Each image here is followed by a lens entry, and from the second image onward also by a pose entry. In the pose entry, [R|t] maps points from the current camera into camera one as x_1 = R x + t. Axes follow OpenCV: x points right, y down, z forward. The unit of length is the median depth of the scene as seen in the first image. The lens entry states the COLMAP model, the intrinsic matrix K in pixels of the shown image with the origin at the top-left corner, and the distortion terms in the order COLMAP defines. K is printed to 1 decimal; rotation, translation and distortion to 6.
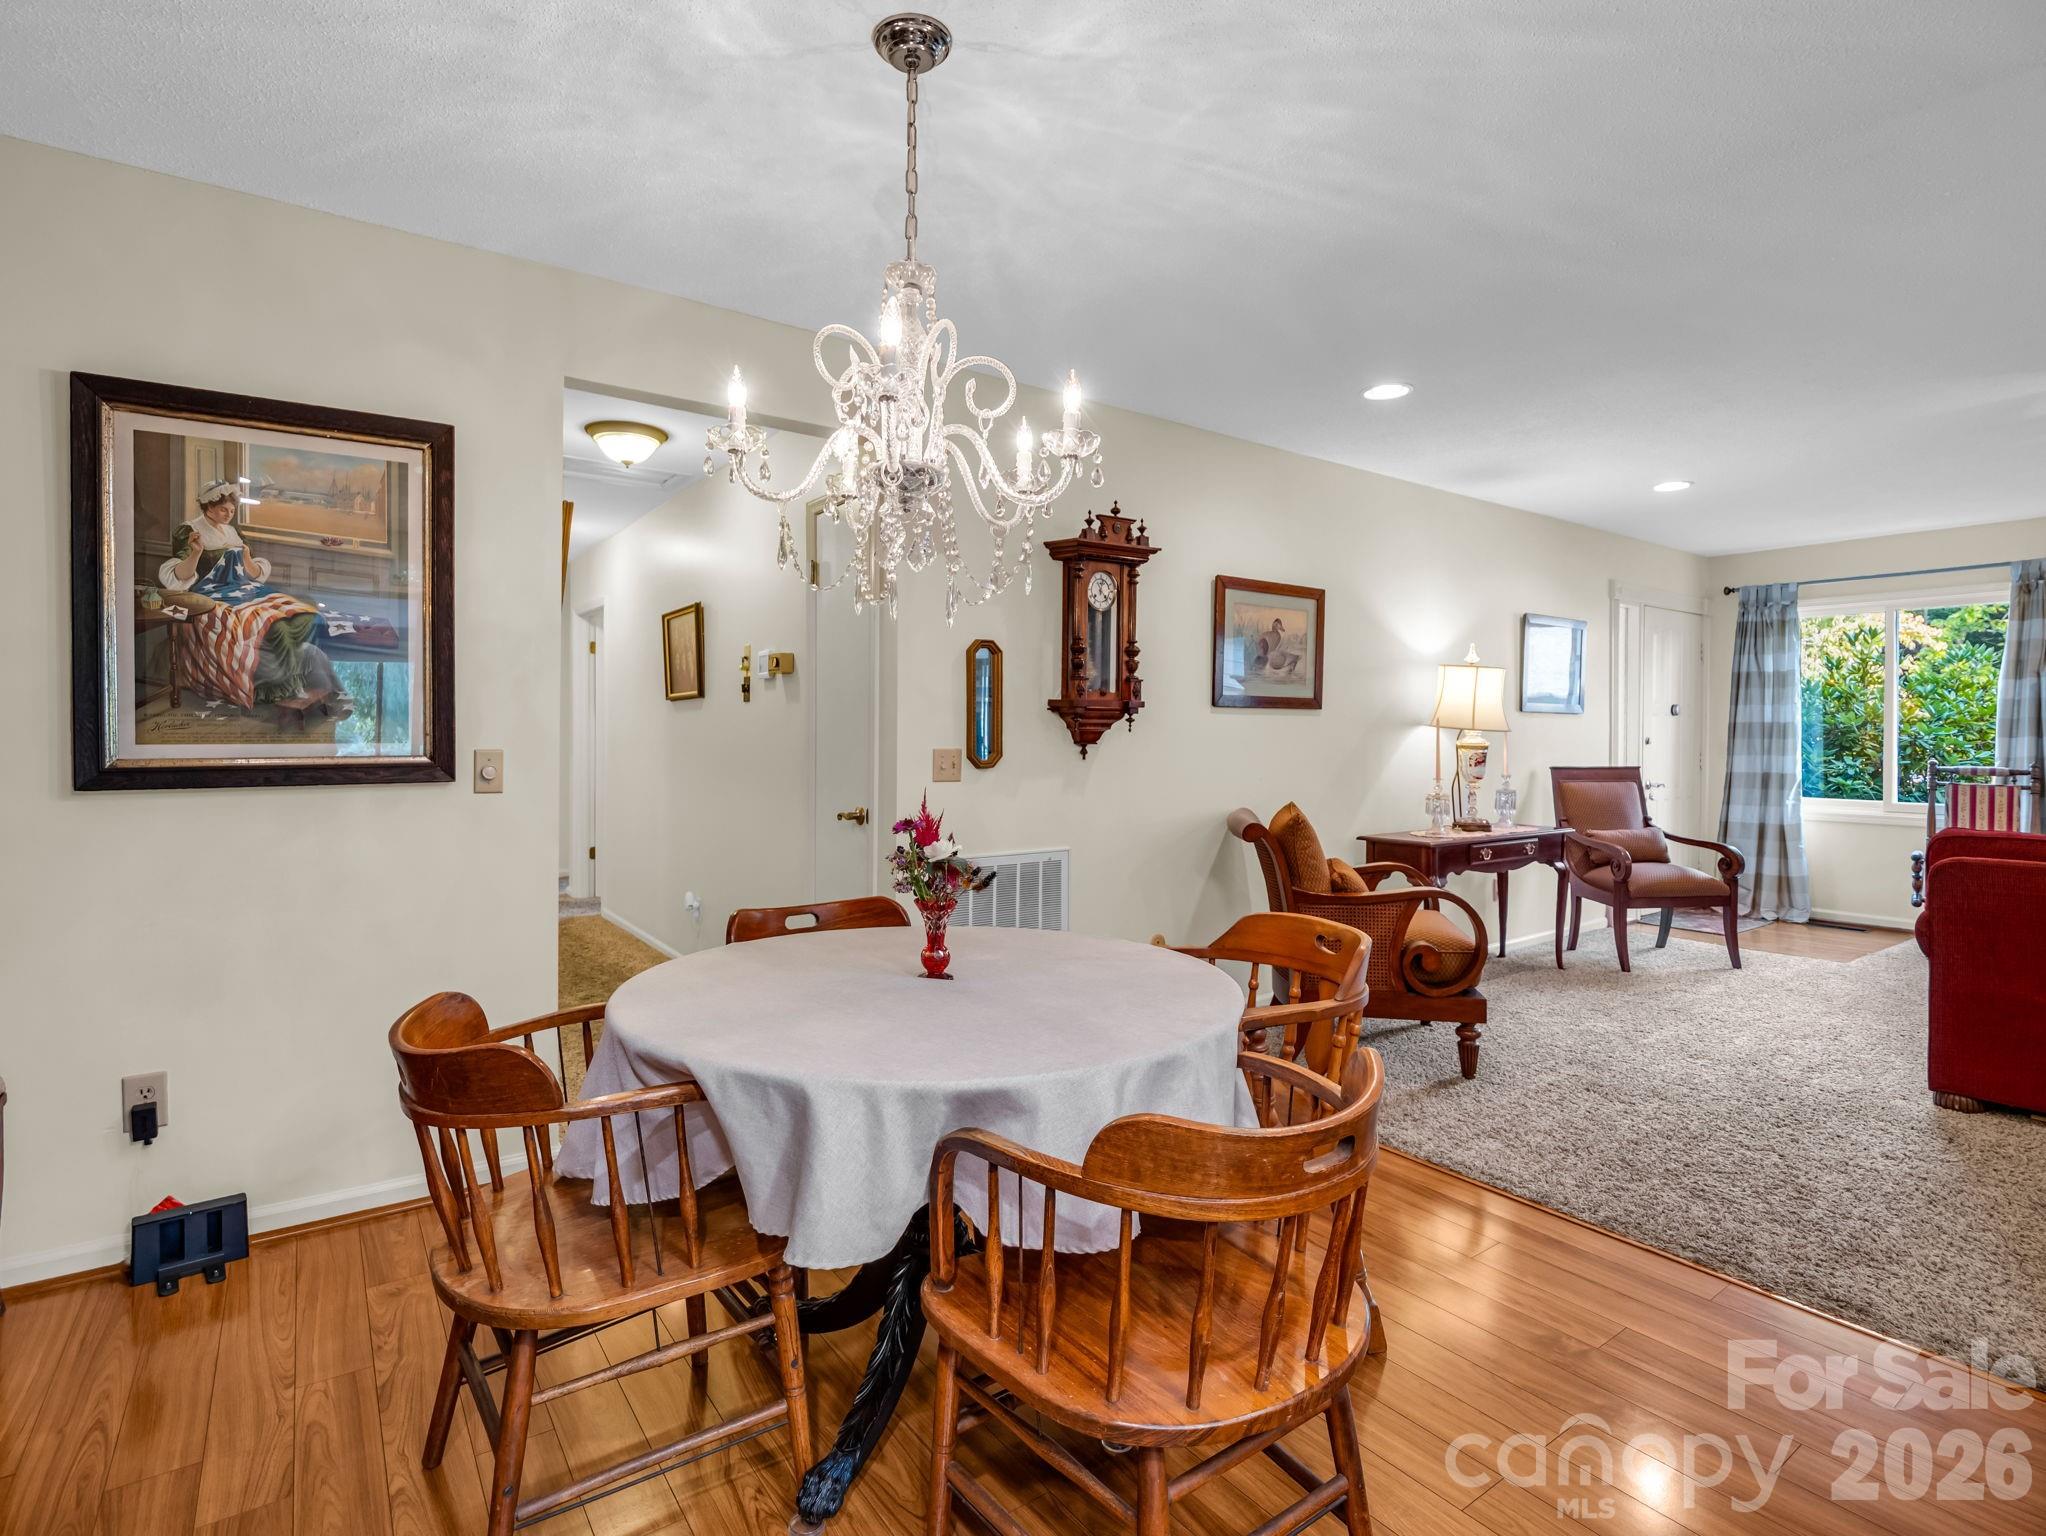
lens RADIAL K [[1010.8, 0, 1029.4], [0, 1010.8, 748.7], [0, 0, 1]] dist [-0.004722, -0.003184]
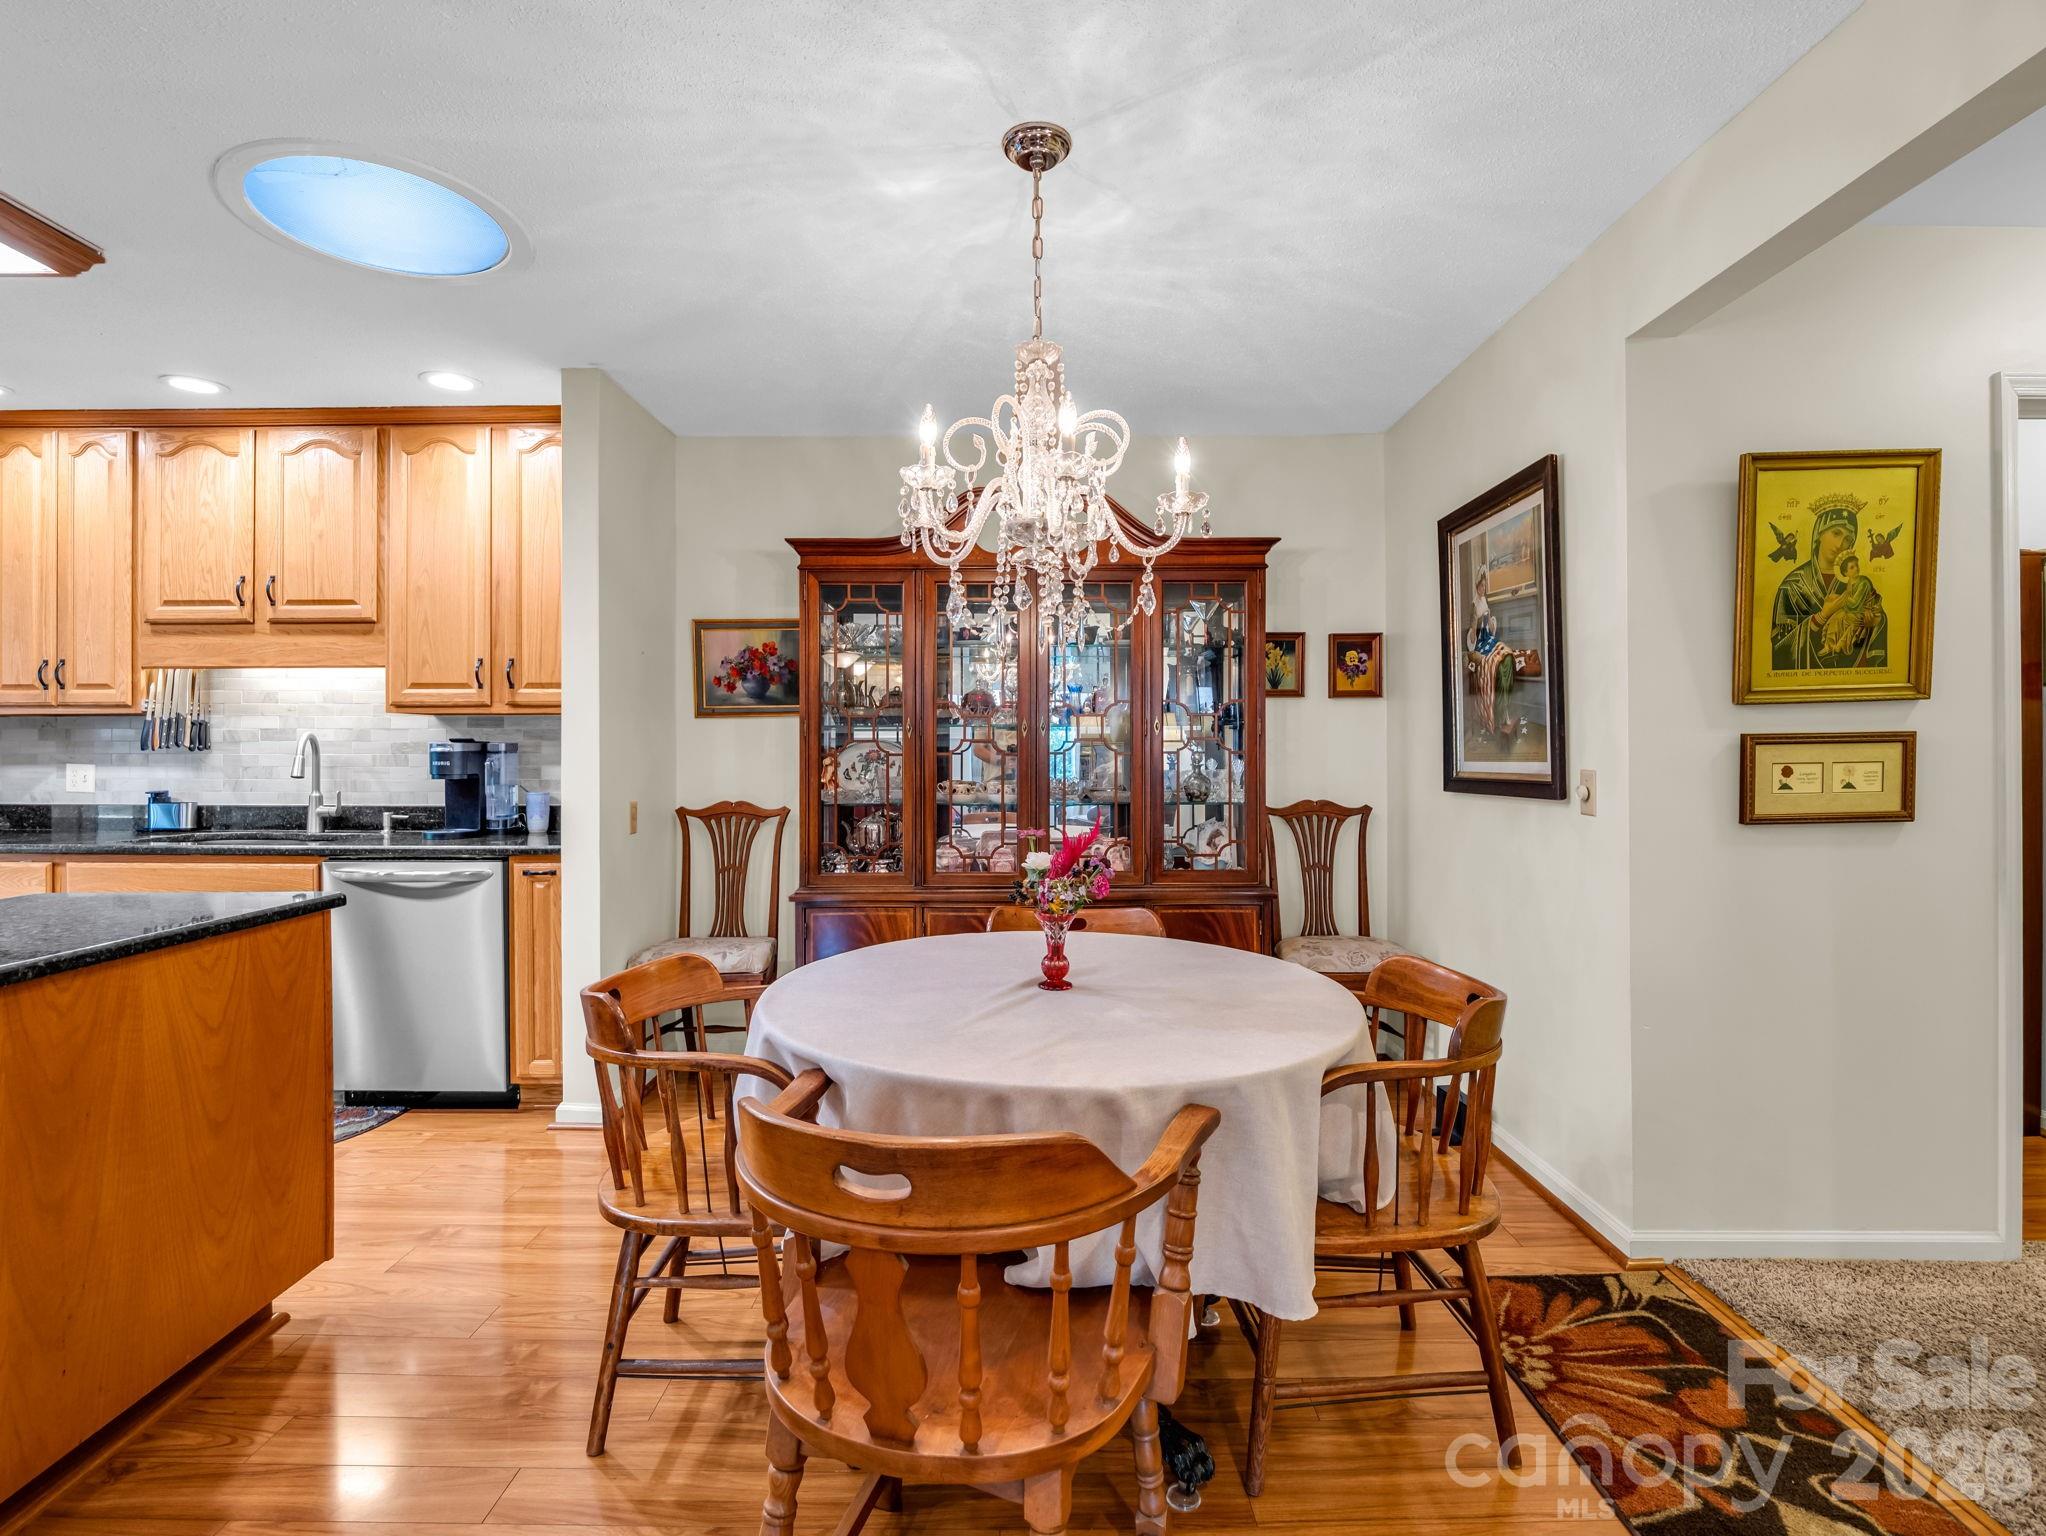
lens RADIAL K [[1010.8, 0, 1036.1], [0, 1010.8, 753.4], [0, 0, 1]] dist [-0.004722, -0.003184]
pose [[-0.580673, -0.000917, -0.814136, 0.246975], [-0.009617, 0.999937, 0.005733, -0.006717], [0.814080, 0.011158, -0.580645, 0.506700]]
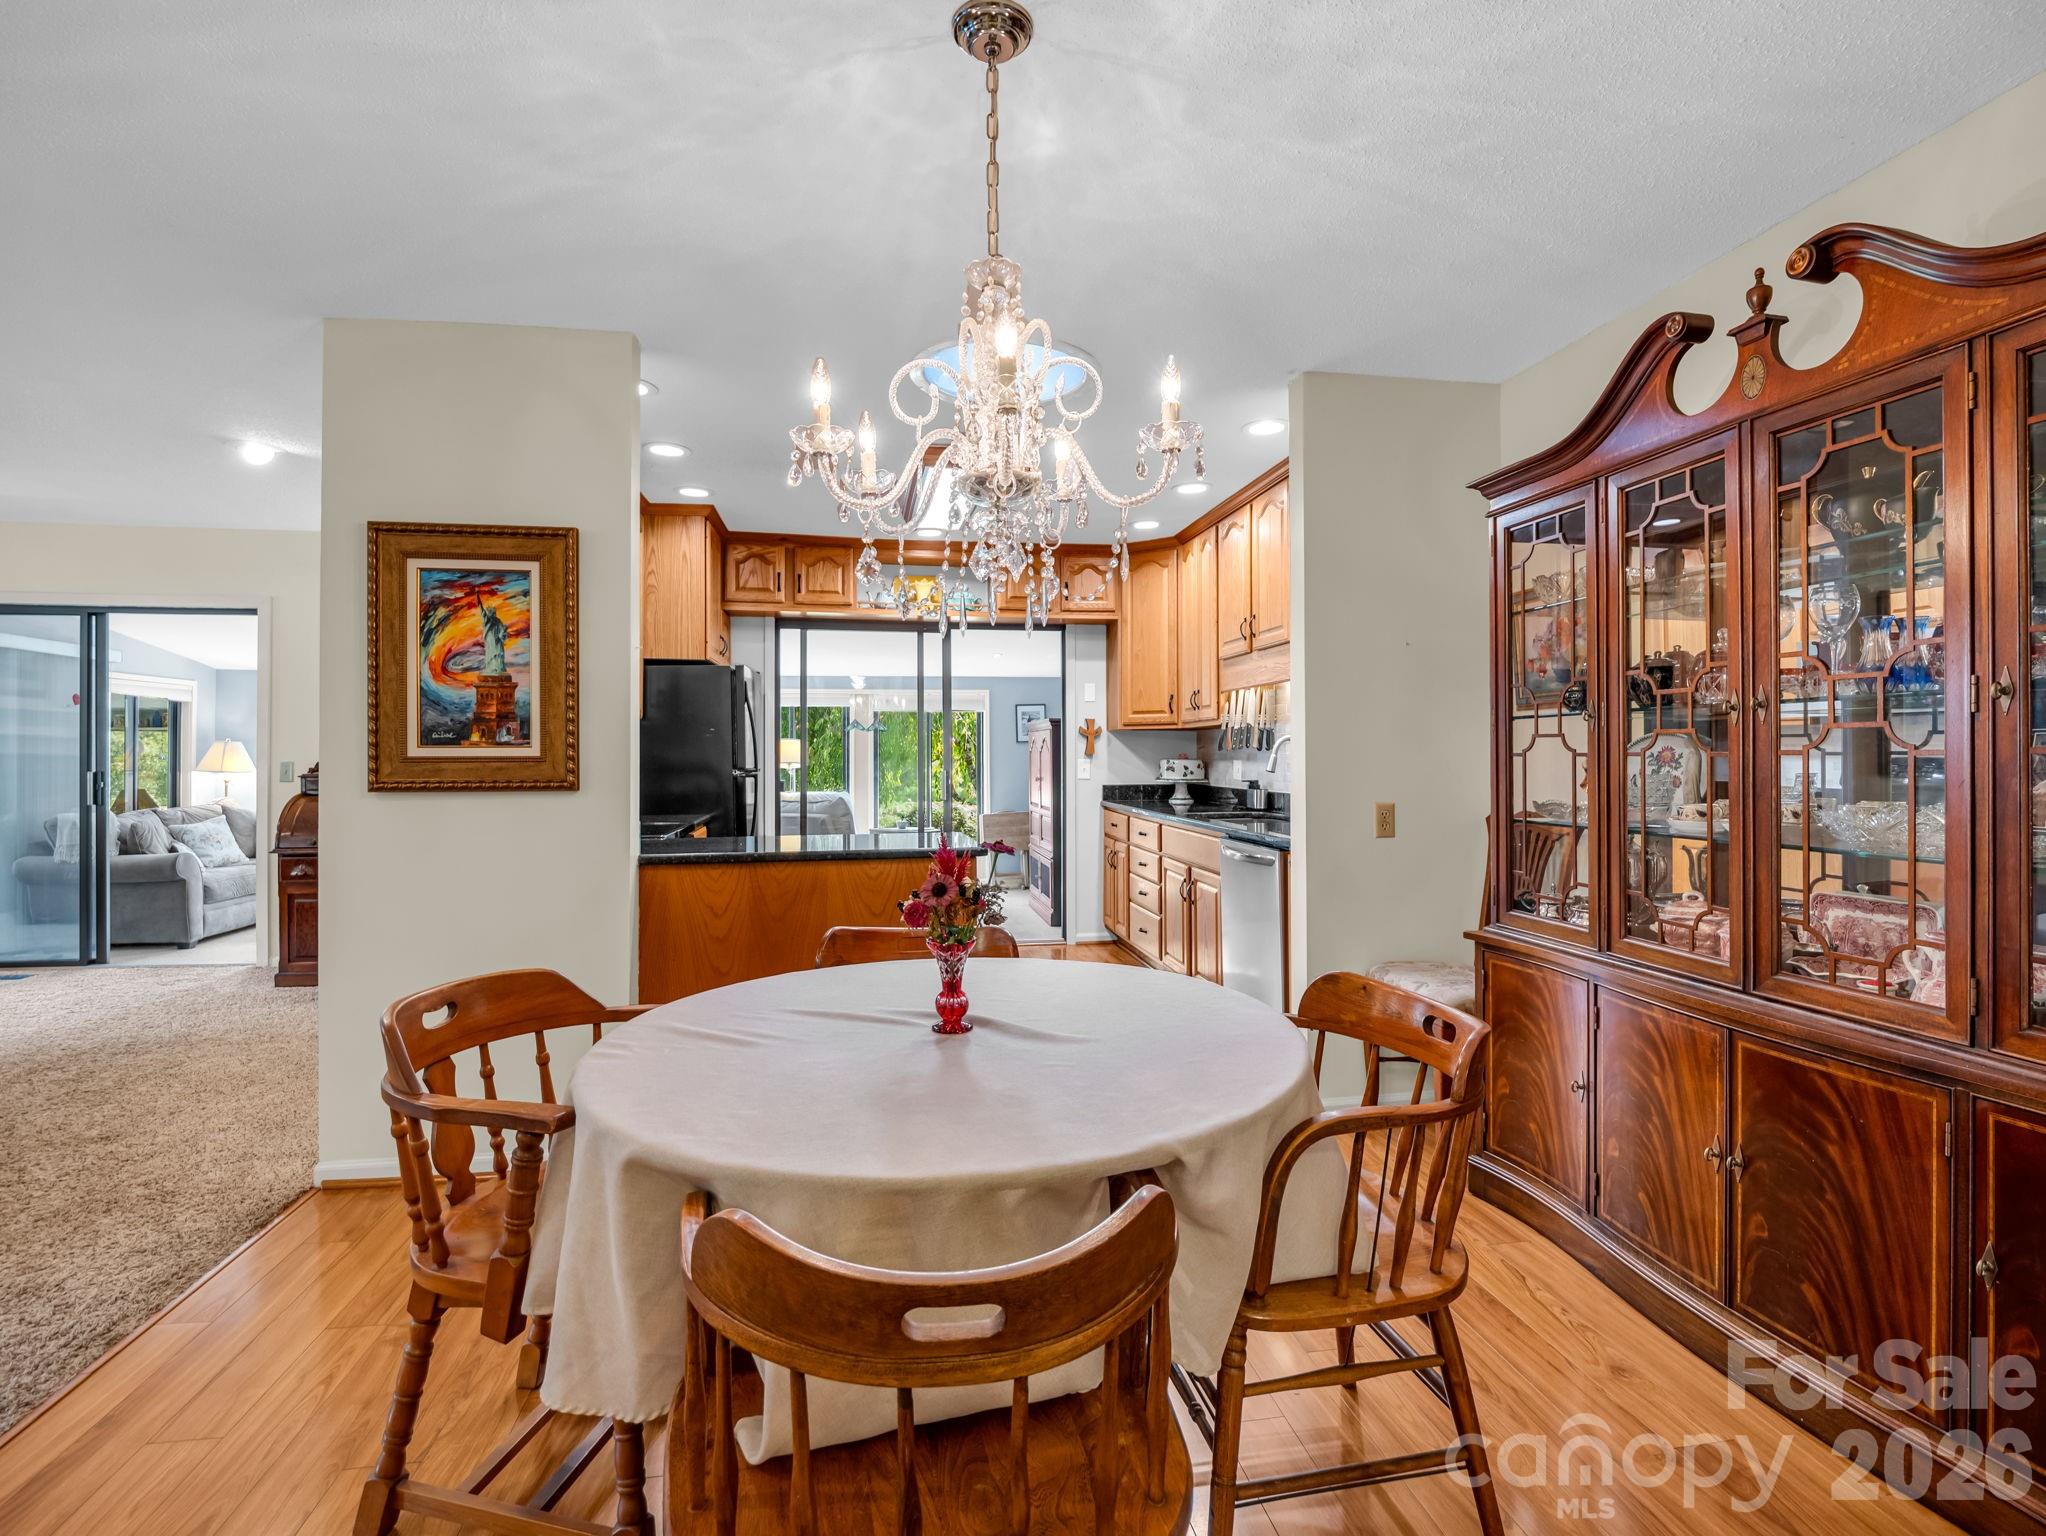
lens RADIAL K [[1010.8, 0, 994.0], [0, 1010.8, 751.1], [0, 0, 1]] dist [-0.004722, -0.003184]
pose [[-0.886691, -0.000953, 0.462362, -0.169582], [0.003584, 0.999954, 0.008932, -0.007667], [-0.462349, 0.009577, -0.886646, 0.564575]]
